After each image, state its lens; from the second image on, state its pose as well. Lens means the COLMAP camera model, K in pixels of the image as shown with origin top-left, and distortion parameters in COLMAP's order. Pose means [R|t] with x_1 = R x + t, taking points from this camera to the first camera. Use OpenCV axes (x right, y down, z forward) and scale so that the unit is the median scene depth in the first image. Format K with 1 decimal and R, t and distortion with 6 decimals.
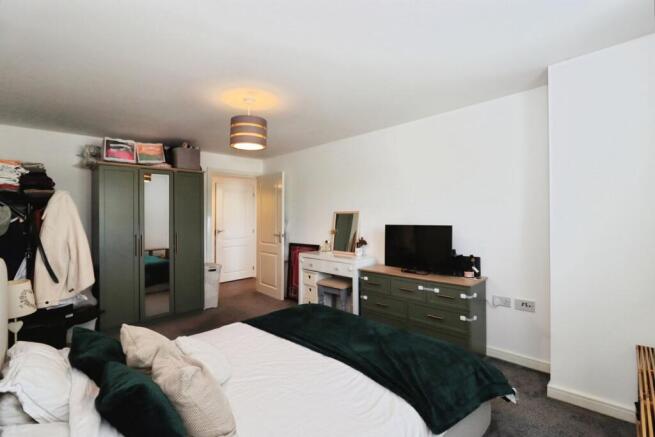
lens RADIAL K [[309.0, 0, 325.1], [0, 309.0, 220.3], [0, 0, 1]] dist [0.005504, -0.005475]
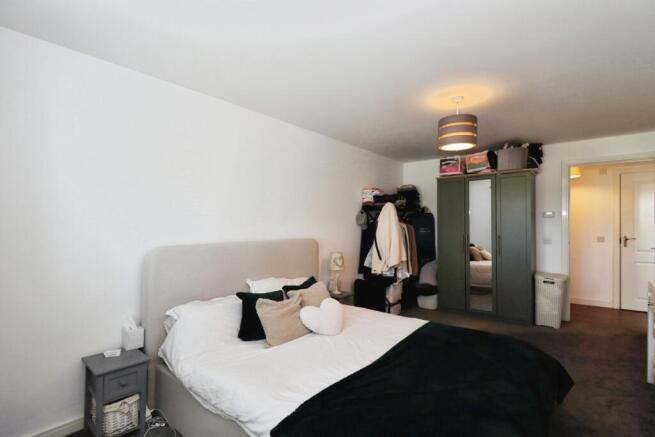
lens RADIAL K [[309.0, 0, 323.7], [0, 309.0, 215.7], [0, 0, 1]] dist [0.005504, -0.005475]
pose [[0.136953, -0.000954, -0.990577, 0.492976], [-0.012374, 0.999920, -0.002673, -0.016126], [0.990500, 0.012624, 0.136930, 0.339792]]
